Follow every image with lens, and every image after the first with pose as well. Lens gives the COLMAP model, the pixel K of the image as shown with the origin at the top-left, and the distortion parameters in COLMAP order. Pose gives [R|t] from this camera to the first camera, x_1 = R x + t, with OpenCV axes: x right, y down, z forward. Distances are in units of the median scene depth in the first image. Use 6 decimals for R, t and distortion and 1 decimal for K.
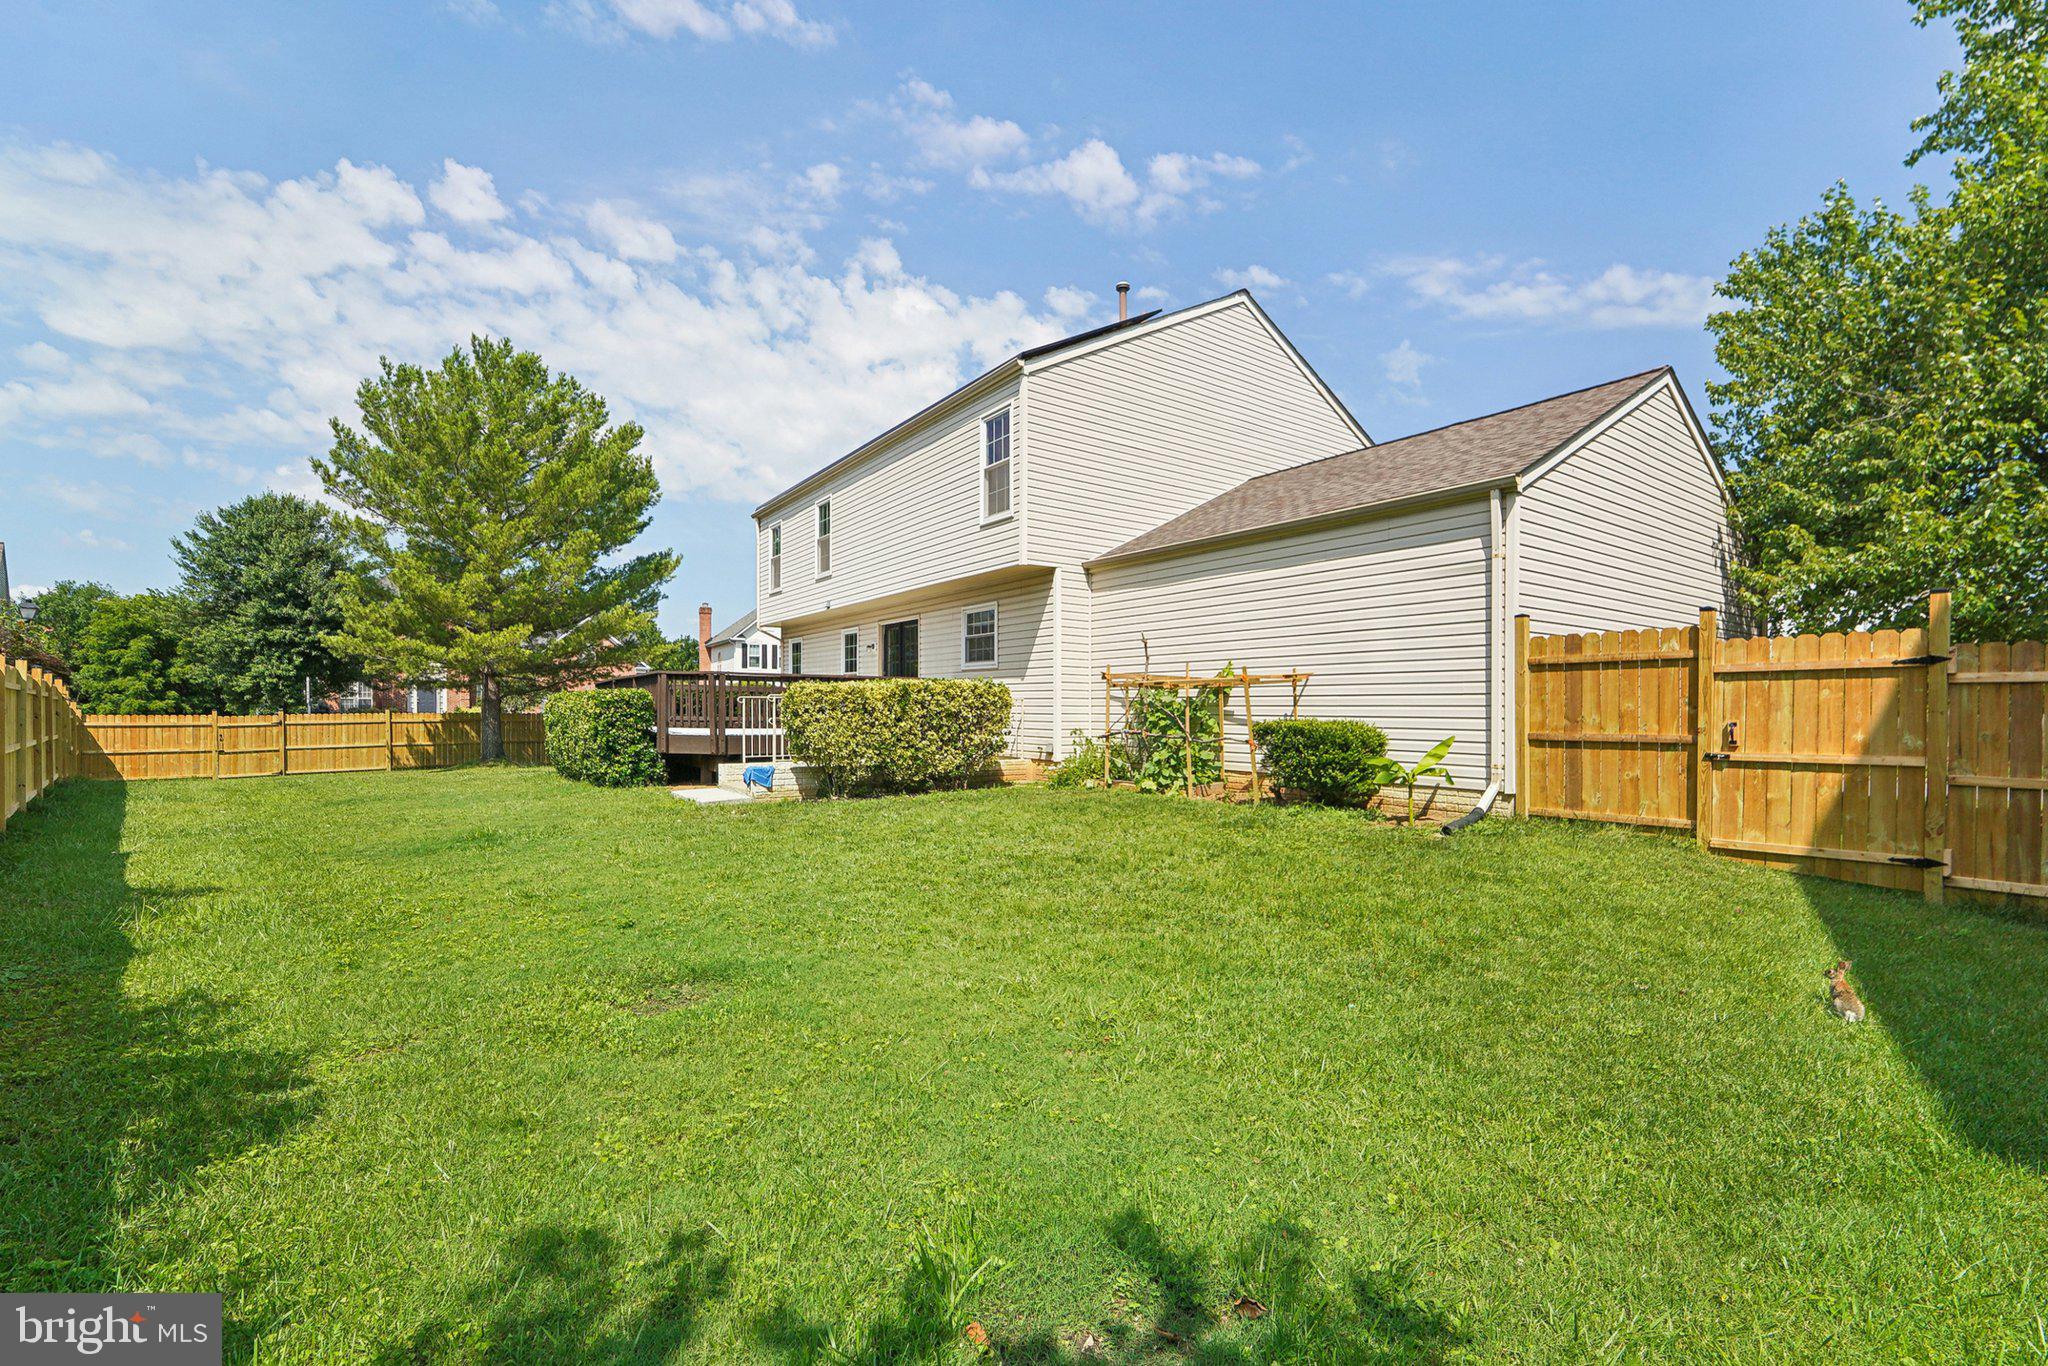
lens RADIAL K [[850.9, 0, 993.2], [0, 850.9, 709.4], [0, 0, 1]] dist [-0.013332, -0.000921]
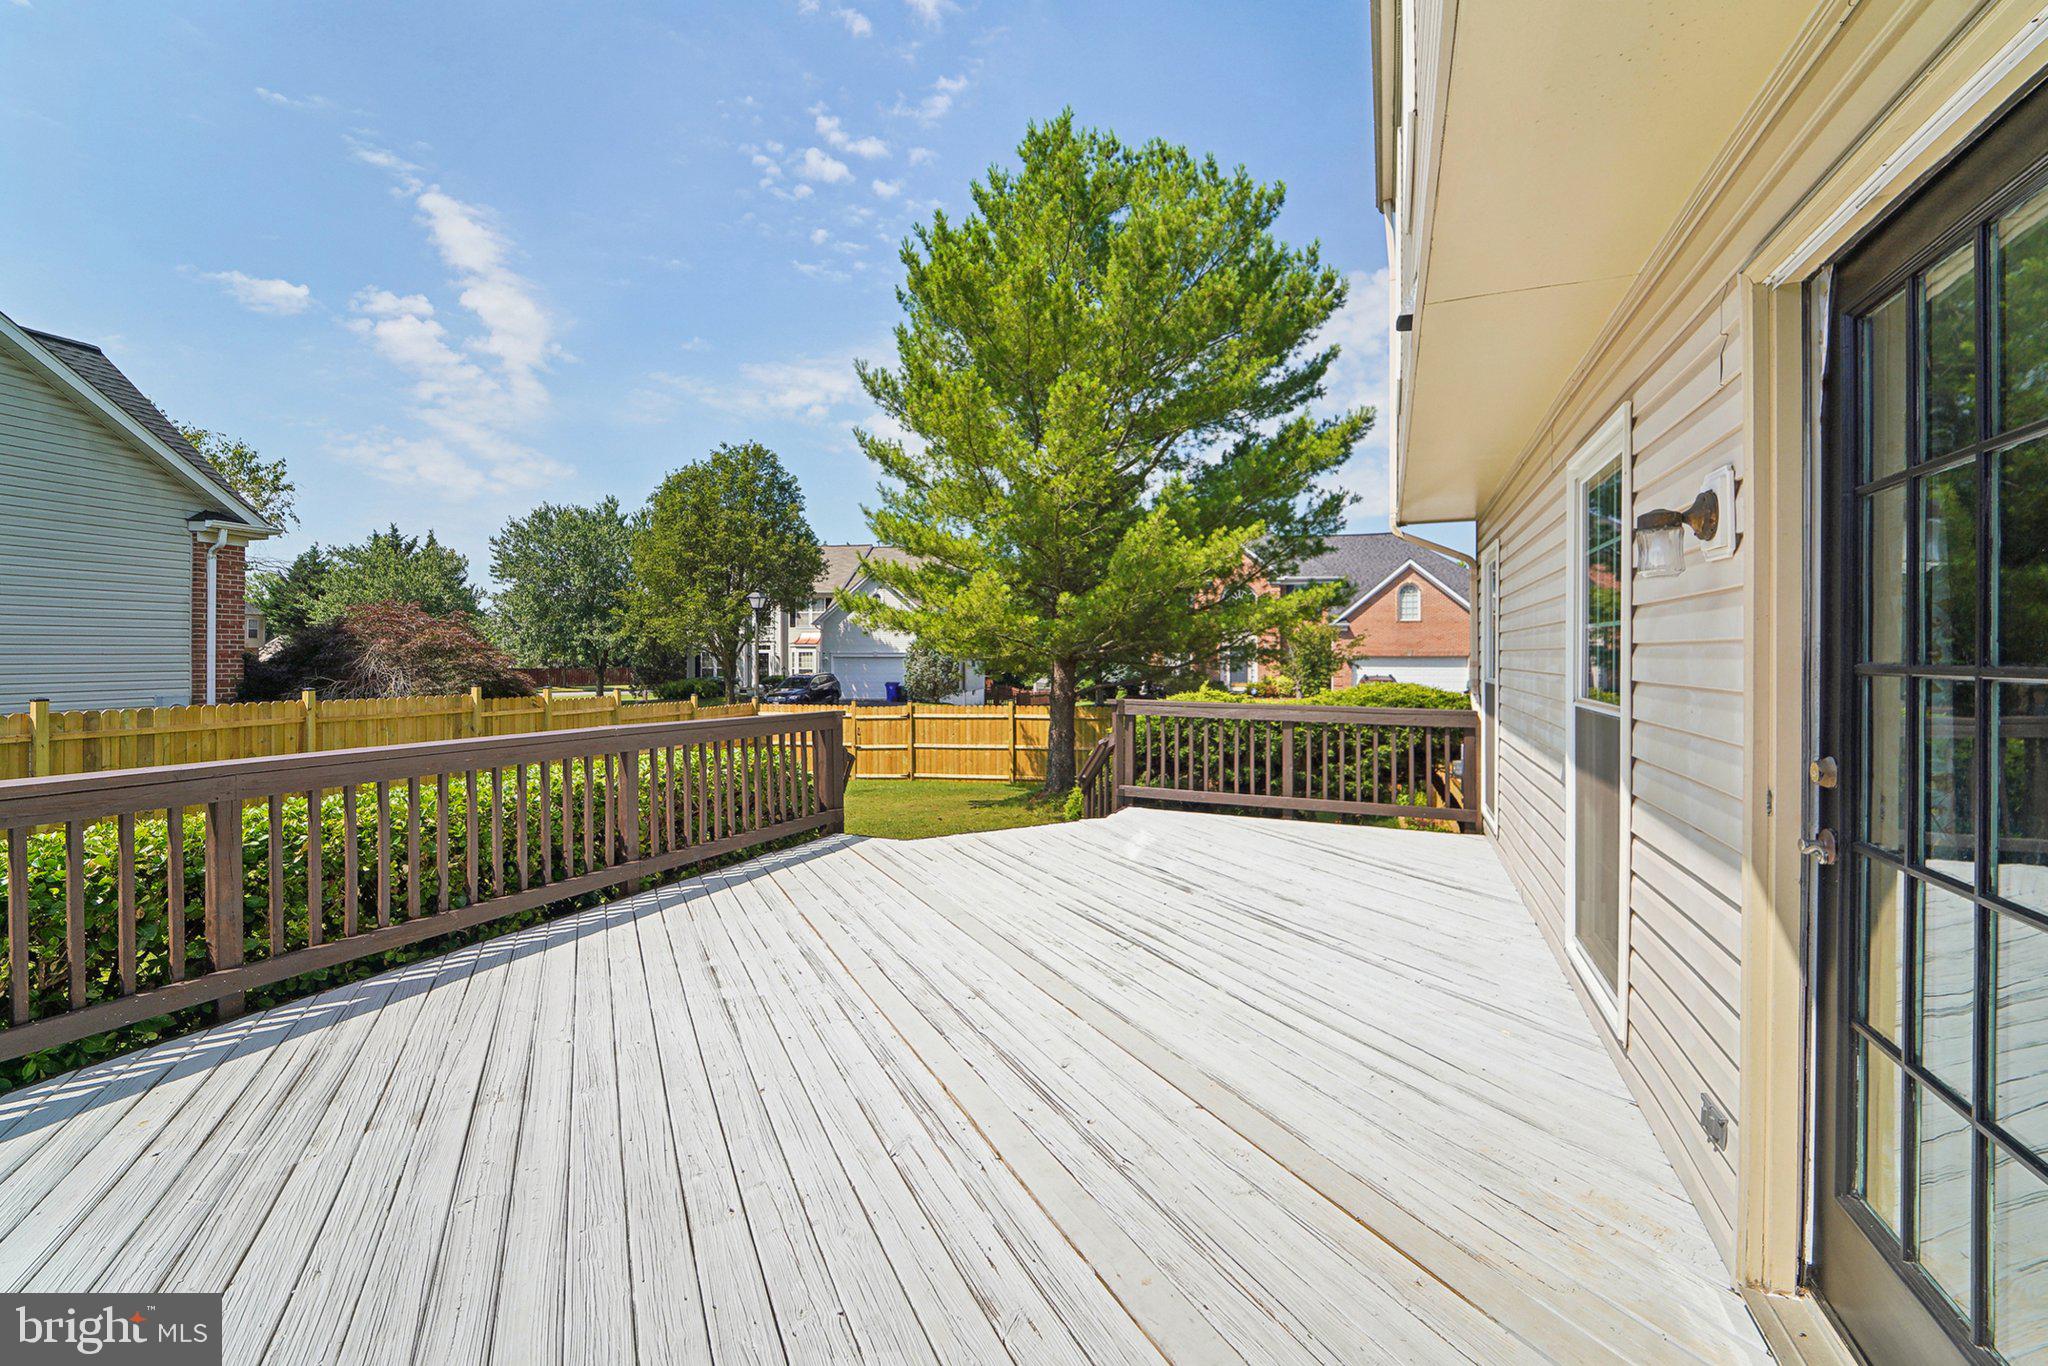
lens RADIAL K [[850.9, 0, 1023.9], [0, 850.9, 663.7], [0, 0, 1]] dist [-0.013332, -0.000921]
pose [[0.553558, 0.001610, -0.832809, -0.081542], [0.004407, 0.999978, 0.004862, -0.045209], [0.832799, -0.006362, 0.553539, 0.703827]]
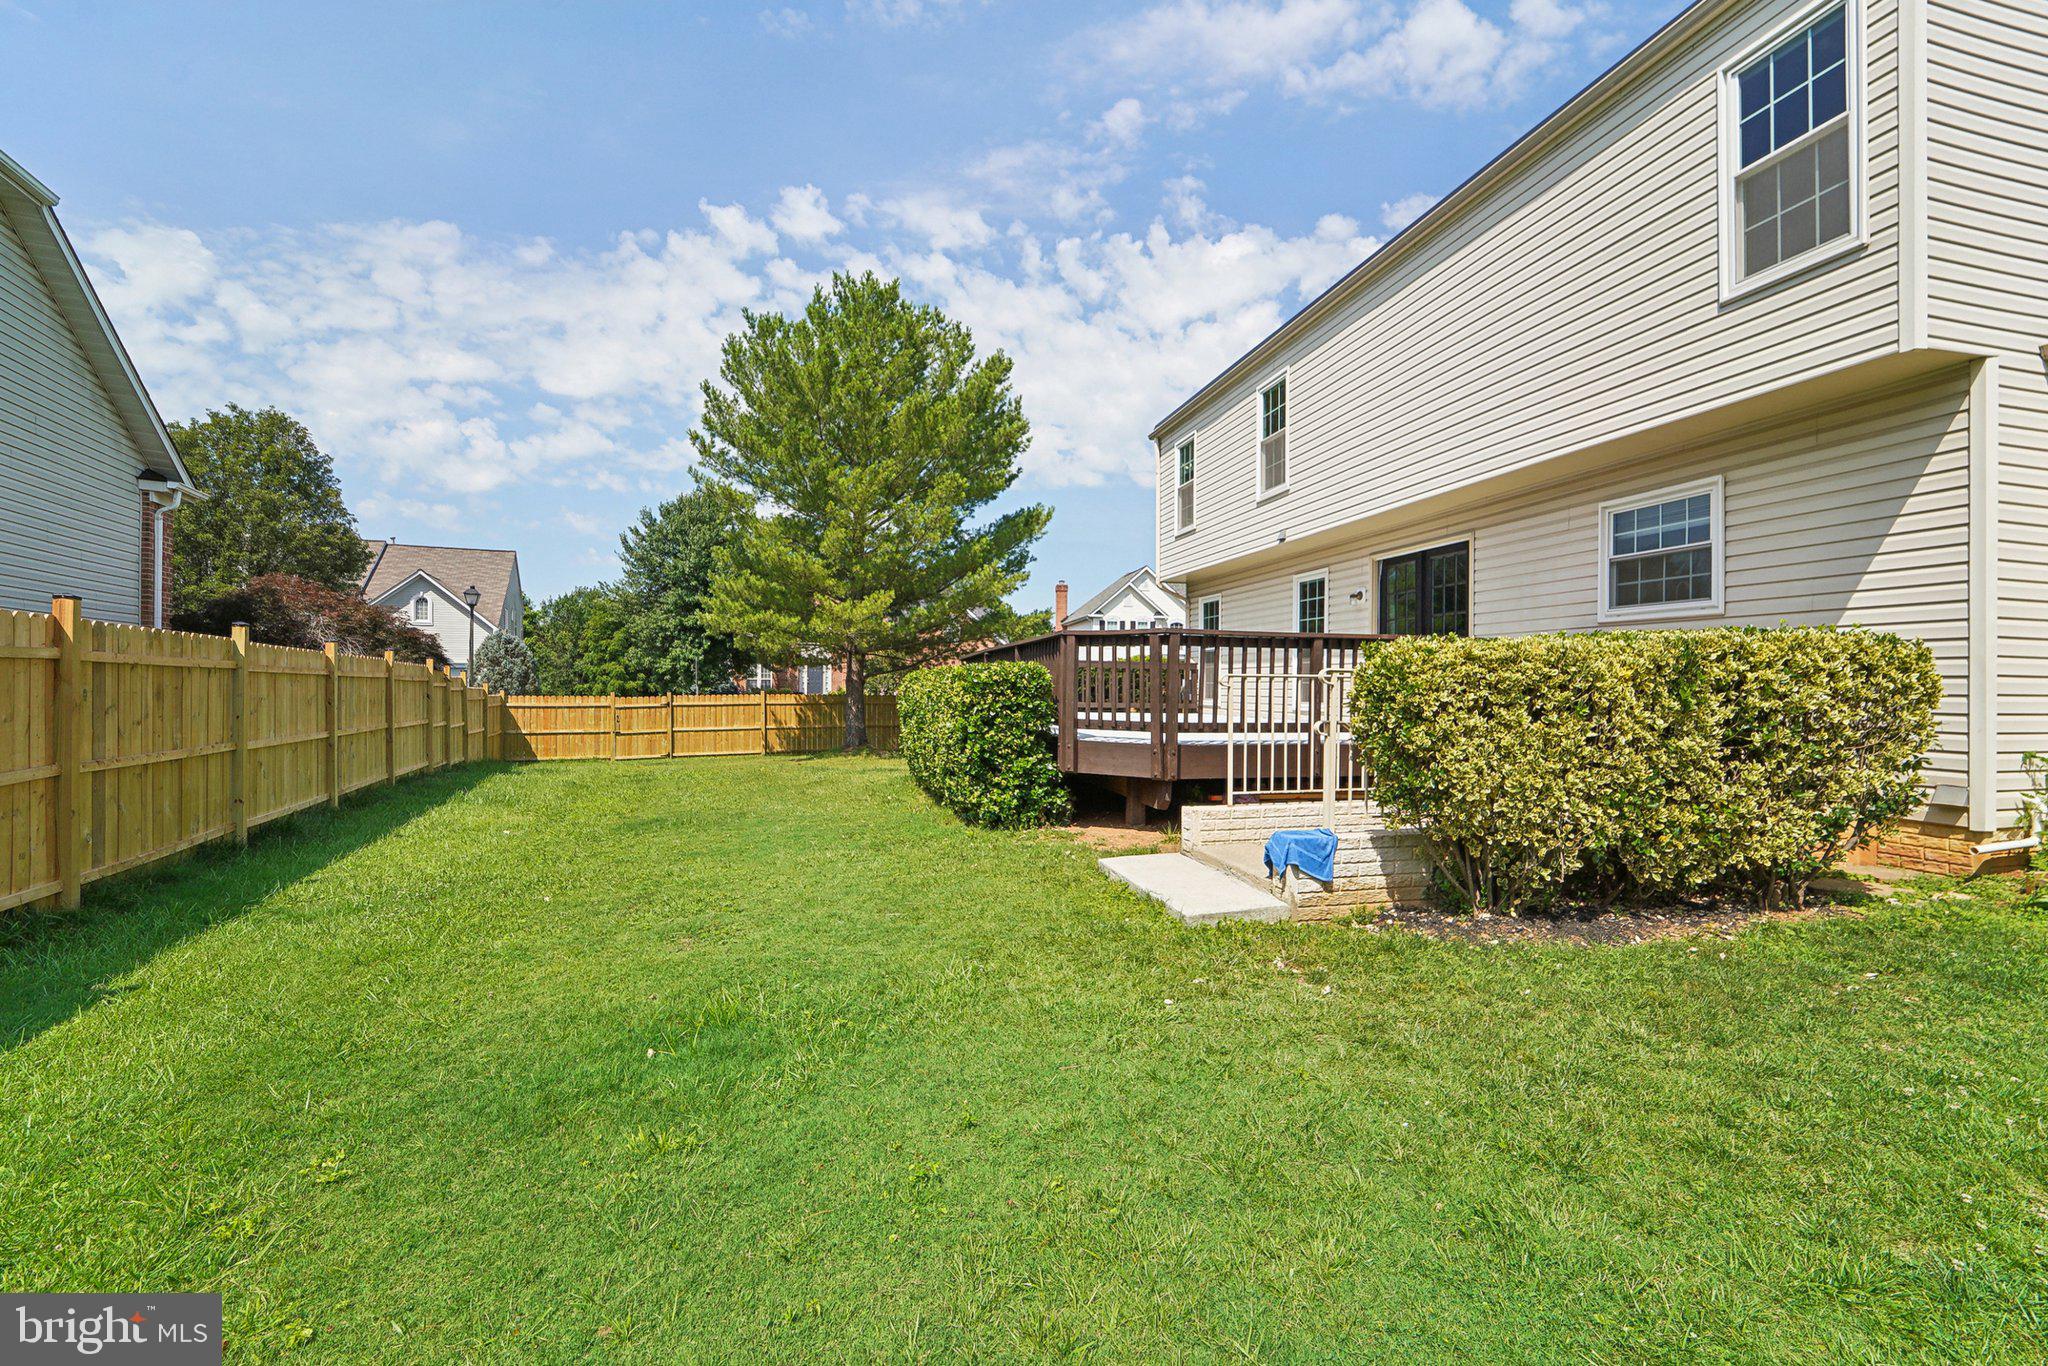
lens RADIAL K [[850.9, 0, 1009.0], [0, 850.9, 689.7], [0, 0, 1]] dist [-0.013332, -0.000921]
pose [[0.928645, 0.001485, -0.370967, -0.121424], [-0.000911, 0.999998, 0.001722, -0.003653], [0.370969, -0.001261, 0.928645, 0.255230]]
